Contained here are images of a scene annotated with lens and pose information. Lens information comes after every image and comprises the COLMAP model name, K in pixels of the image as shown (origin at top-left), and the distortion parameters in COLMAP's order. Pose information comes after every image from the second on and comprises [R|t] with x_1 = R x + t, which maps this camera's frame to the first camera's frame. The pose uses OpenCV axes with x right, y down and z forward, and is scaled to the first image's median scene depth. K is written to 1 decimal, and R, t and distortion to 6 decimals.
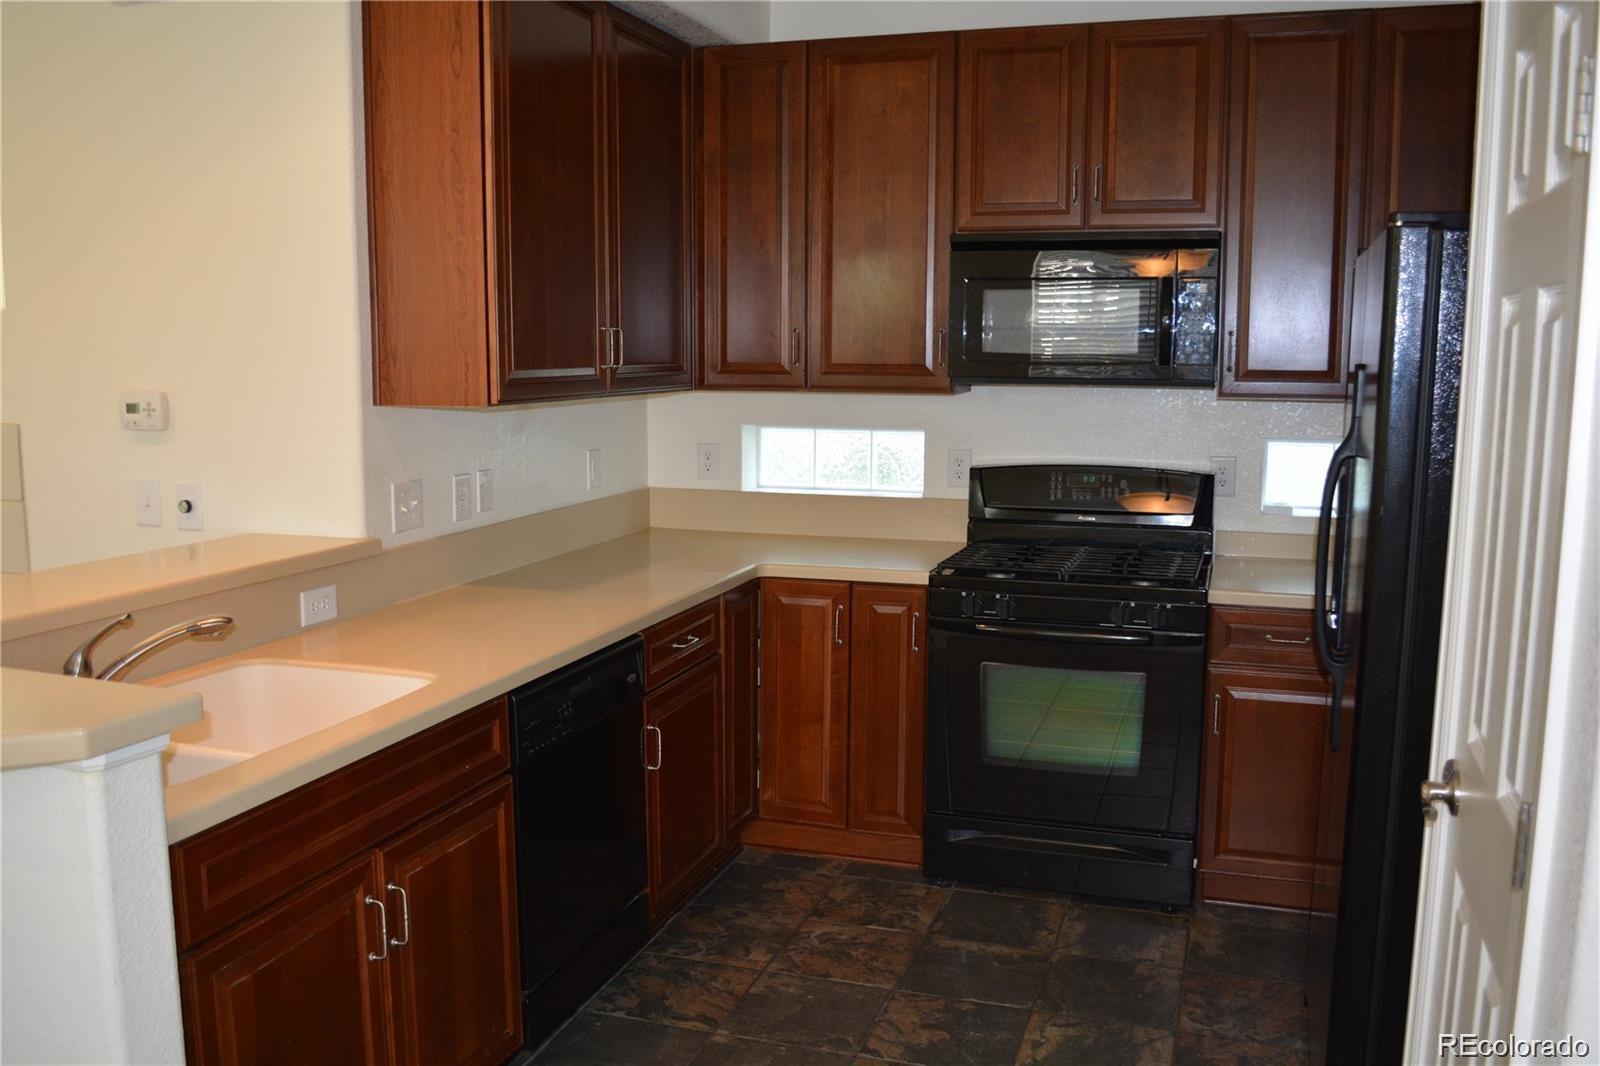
lens RADIAL K [[1383.7, 0, 802.3], [0, 1383.7, 547.5], [0, 0, 1]] dist [-0.078330, 0.012176]
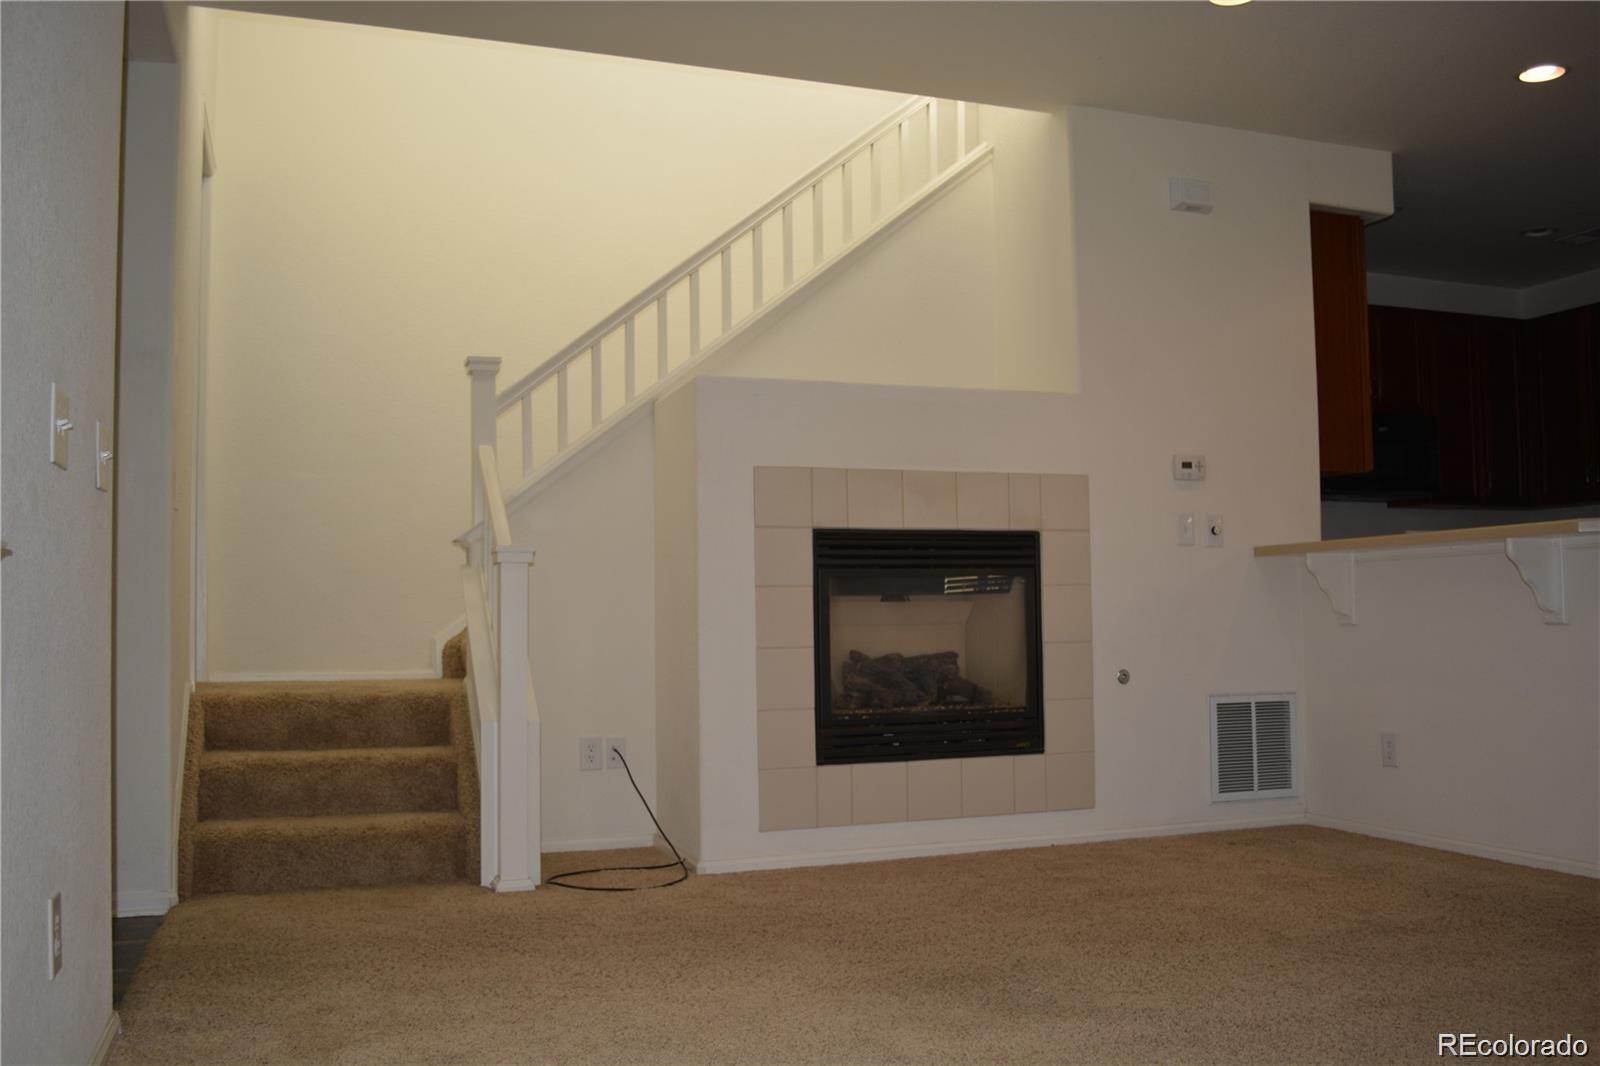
lens RADIAL K [[1383.7, 0, 802.3], [0, 1383.7, 547.5], [0, 0, 1]] dist [-0.078330, 0.012176]
pose [[0.786952, 0.021553, 0.616638, -1.448615], [0.098491, 0.982187, -0.160024, 0.157949], [-0.609103, 0.186665, 0.770811, 0.087557]]
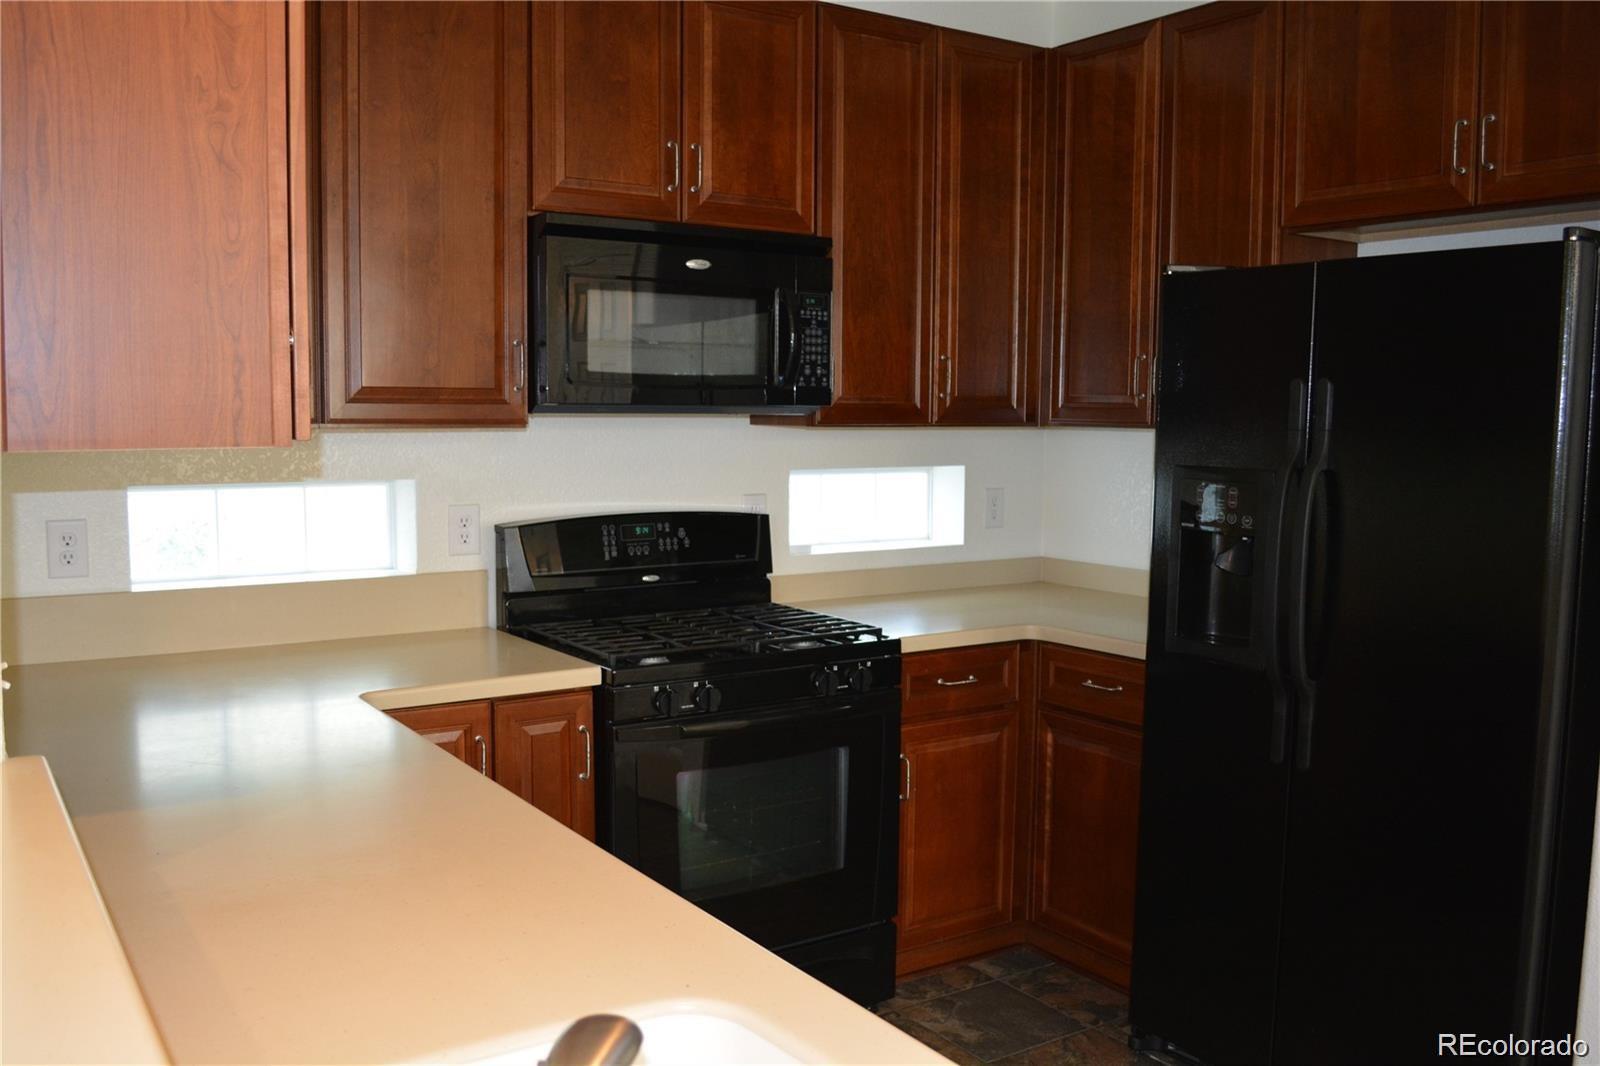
lens RADIAL K [[1383.7, 0, 802.3], [0, 1383.7, 547.5], [0, 0, 1]] dist [-0.078330, 0.012176]
pose [[0.619661, -0.076106, 0.781171, -0.384597], [0.105438, 0.994338, 0.013236, -0.041439], [-0.777756, 0.074163, 0.624176, 0.428845]]
